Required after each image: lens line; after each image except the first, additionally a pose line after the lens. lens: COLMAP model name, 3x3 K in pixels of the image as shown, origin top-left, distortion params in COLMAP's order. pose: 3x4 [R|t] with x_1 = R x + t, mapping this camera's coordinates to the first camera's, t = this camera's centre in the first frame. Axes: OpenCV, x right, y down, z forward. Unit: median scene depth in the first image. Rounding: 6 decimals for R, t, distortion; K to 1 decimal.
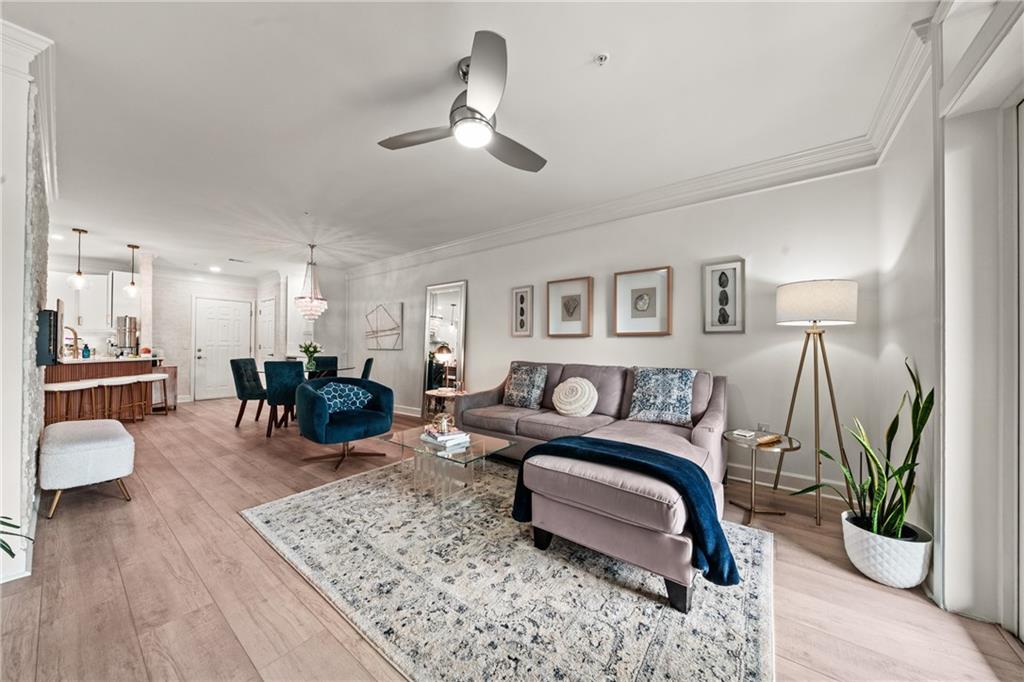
lens RADIAL K [[349.8, 0, 509.2], [0, 349.8, 344.7], [0, 0, 1]] dist [-0.005632, -0.000121]
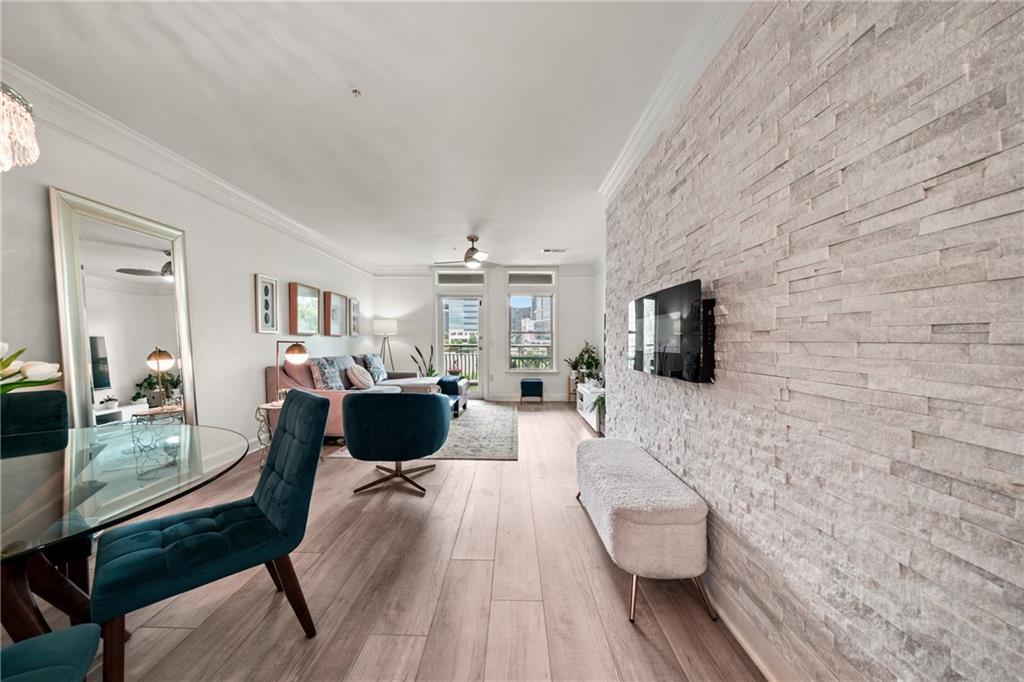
lens RADIAL K [[349.8, 0, 507.8], [0, 349.8, 350.3], [0, 0, 1]] dist [-0.005632, -0.000121]
pose [[-0.597418, -0.027717, 0.801451, -1.004583], [-0.010871, 0.999591, 0.026466, -0.008688], [-0.801857, 0.007098, -0.597474, 0.998018]]
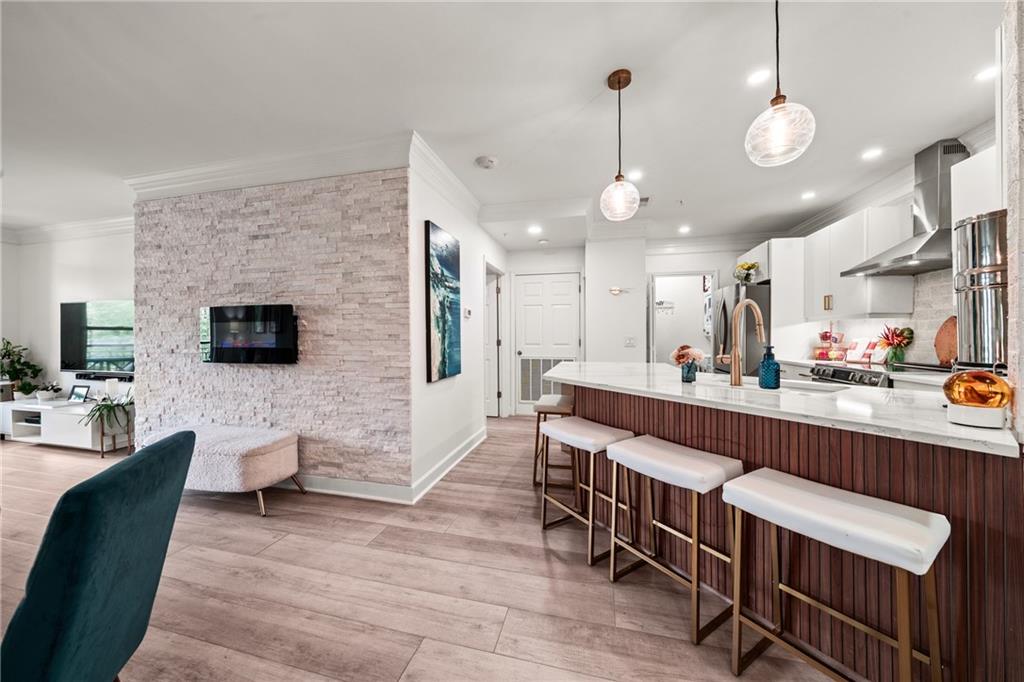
lens RADIAL K [[349.8, 0, 510.4], [0, 349.8, 337.6], [0, 0, 1]] dist [-0.005632, -0.000121]
pose [[-0.916016, -0.003963, -0.401122, -0.946896], [-0.000352, 0.999959, -0.009076, -0.008981], [0.401141, -0.008172, -0.915980, 1.335534]]
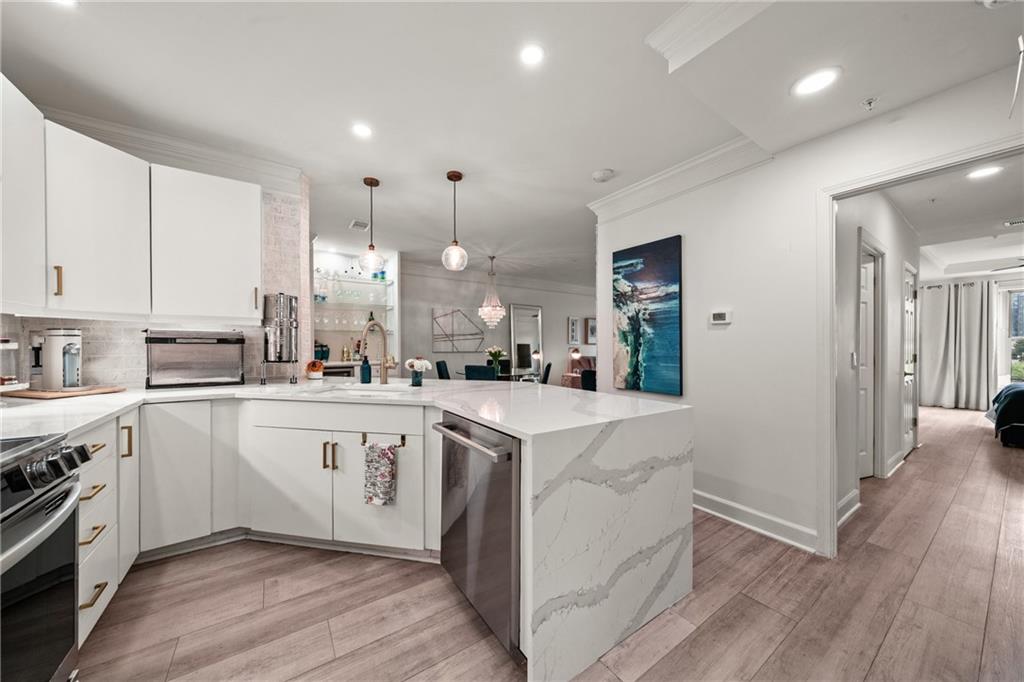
lens RADIAL K [[349.8, 0, 508.3], [0, 349.8, 348.9], [0, 0, 1]] dist [-0.005632, -0.000121]
pose [[0.315373, -0.016507, 0.948824, -1.823157], [-0.012572, 0.999688, 0.021570, -0.029596], [-0.948885, -0.018732, 0.315067, 0.701779]]
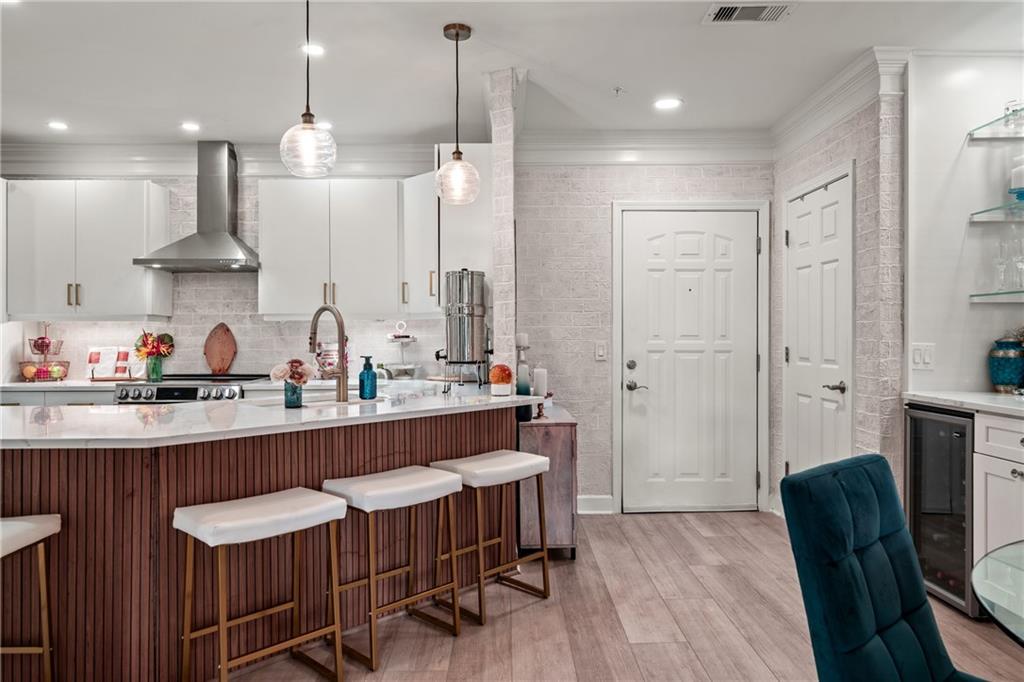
lens RADIAL K [[683.4, 0, 506.7], [0, 683.4, 344.1], [0, 0, 1]] dist [0.001047, -0.001921]
pose [[0.614397, 0.001550, -0.788996, -0.689219], [0.015025, 0.999794, 0.013664, -0.024159], [0.788854, -0.020249, 0.614247, 0.777929]]
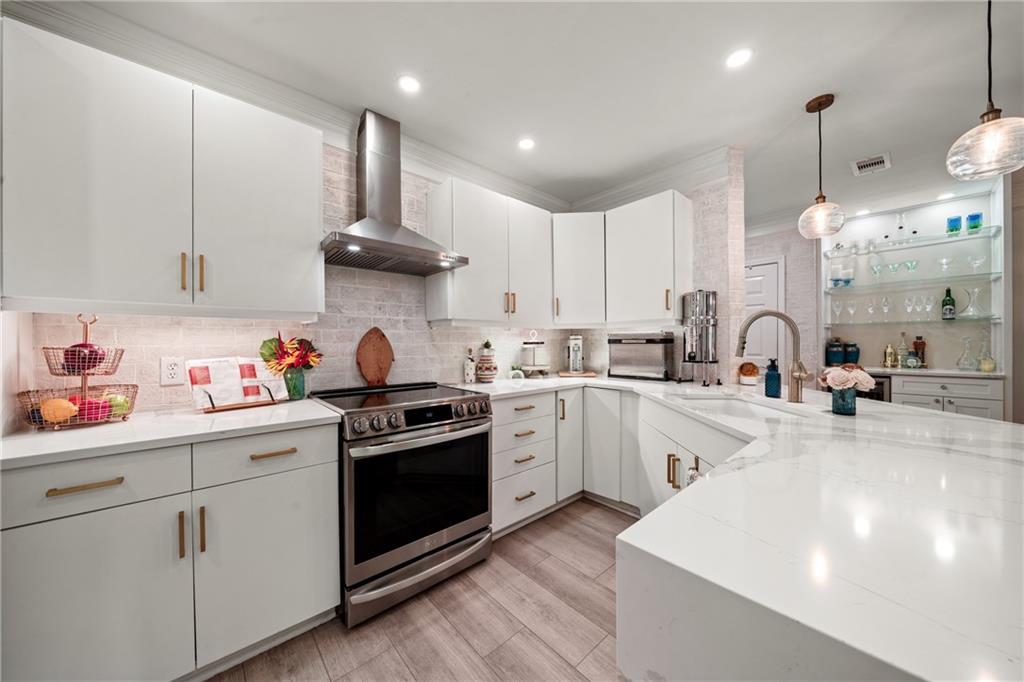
lens RADIAL K [[349.8, 0, 505.6], [0, 349.8, 346.9], [0, 0, 1]] dist [-0.005632, -0.000121]
pose [[0.981307, -0.008738, -0.192249, -1.584148], [0.012696, 0.999732, 0.019362, -0.029692], [0.192028, -0.021441, 0.981155, 0.639256]]
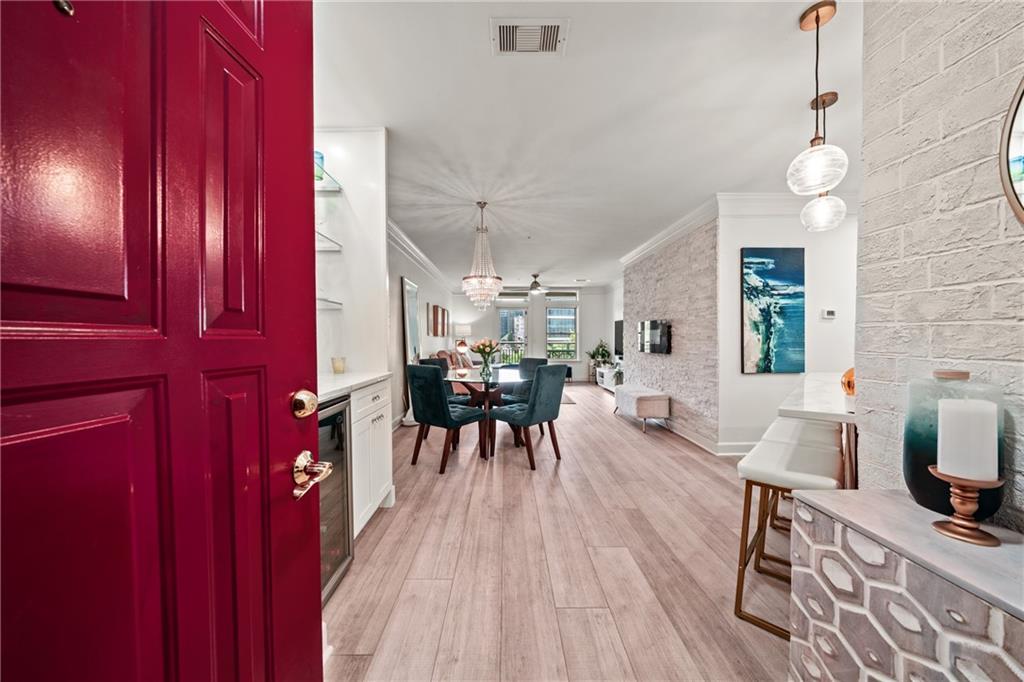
lens RADIAL K [[349.8, 0, 509.9], [0, 349.8, 344.1], [0, 0, 1]] dist [-0.005632, -0.000121]
pose [[-0.622856, -0.016512, 0.782162, -1.349165], [-0.008514, 0.999861, 0.014328, -0.008496], [-0.782290, 0.002265, -0.622910, 1.621292]]
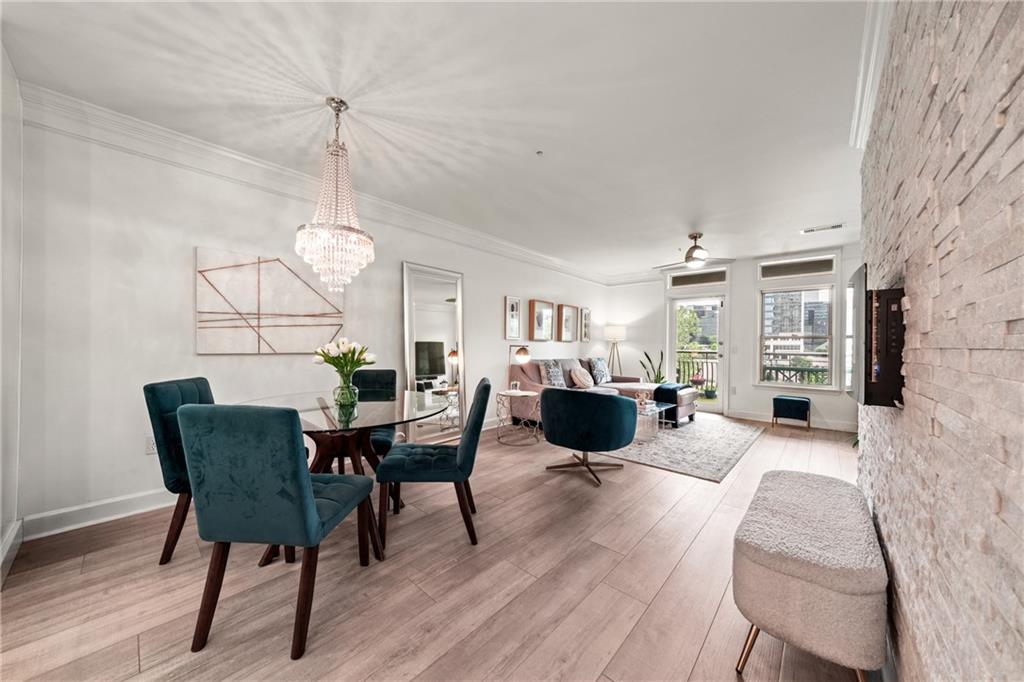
lens RADIAL K [[349.8, 0, 507.6], [0, 349.8, 347.9], [0, 0, 1]] dist [-0.005632, -0.000121]
pose [[0.081330, -0.012198, 0.996613, -1.107952], [-0.016914, 0.999764, 0.013616, -0.009302], [-0.996544, -0.017964, 0.081104, 0.881418]]
